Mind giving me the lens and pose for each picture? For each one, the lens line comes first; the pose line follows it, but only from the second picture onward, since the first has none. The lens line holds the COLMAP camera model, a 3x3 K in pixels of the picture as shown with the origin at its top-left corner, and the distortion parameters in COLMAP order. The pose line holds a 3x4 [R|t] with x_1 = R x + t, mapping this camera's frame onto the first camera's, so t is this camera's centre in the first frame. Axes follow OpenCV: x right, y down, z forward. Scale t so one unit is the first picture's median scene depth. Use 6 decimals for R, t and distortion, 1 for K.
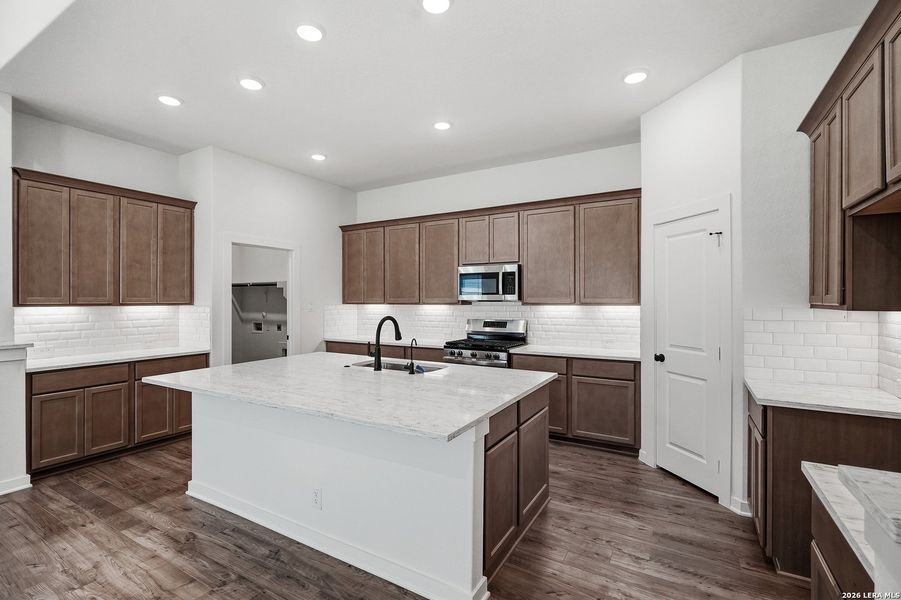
lens RADIAL K [[416.0, 0, 445.2], [0, 416.0, 297.8], [0, 0, 1]] dist [-0.008555, 0.004001]
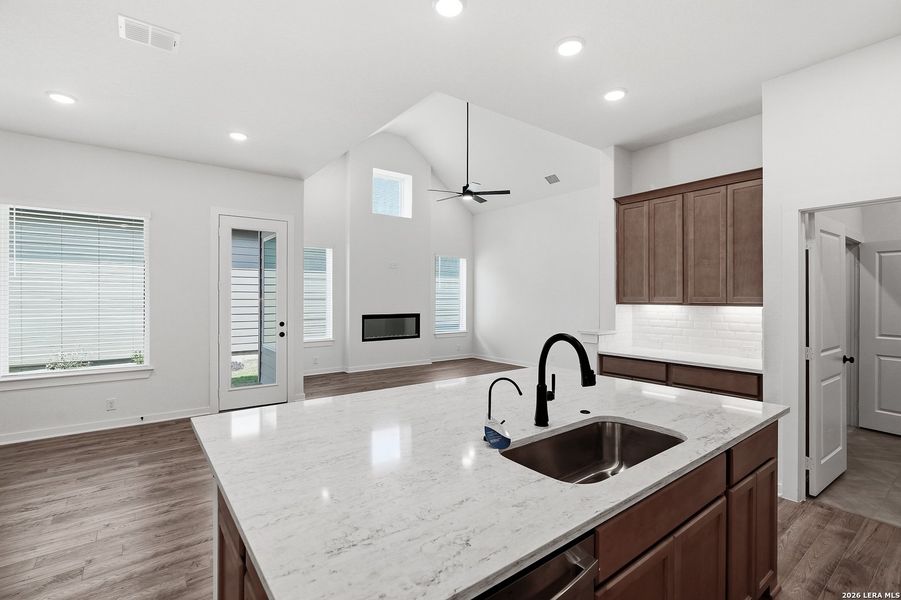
lens RADIAL K [[416.0, 0, 449.9], [0, 416.0, 296.4], [0, 0, 1]] dist [-0.008555, 0.004001]
pose [[-0.378537, -0.000117, -0.925586, 0.335740], [0.004192, 0.999990, -0.001841, -0.002448], [0.925577, -0.004577, -0.378533, 0.880363]]
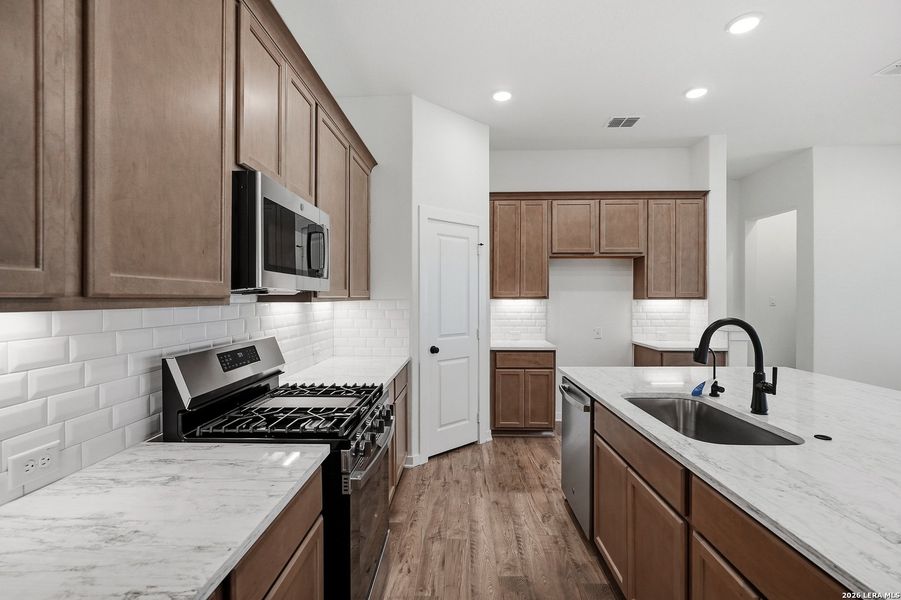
lens RADIAL K [[416.0, 0, 448.3], [0, 416.0, 298.9], [0, 0, 1]] dist [-0.008555, 0.004001]
pose [[-0.477291, -0.001844, 0.878743, -0.363929], [-0.003520, 0.999994, 0.000187, 0.016462], [-0.878738, -0.003004, -0.477294, 1.312259]]
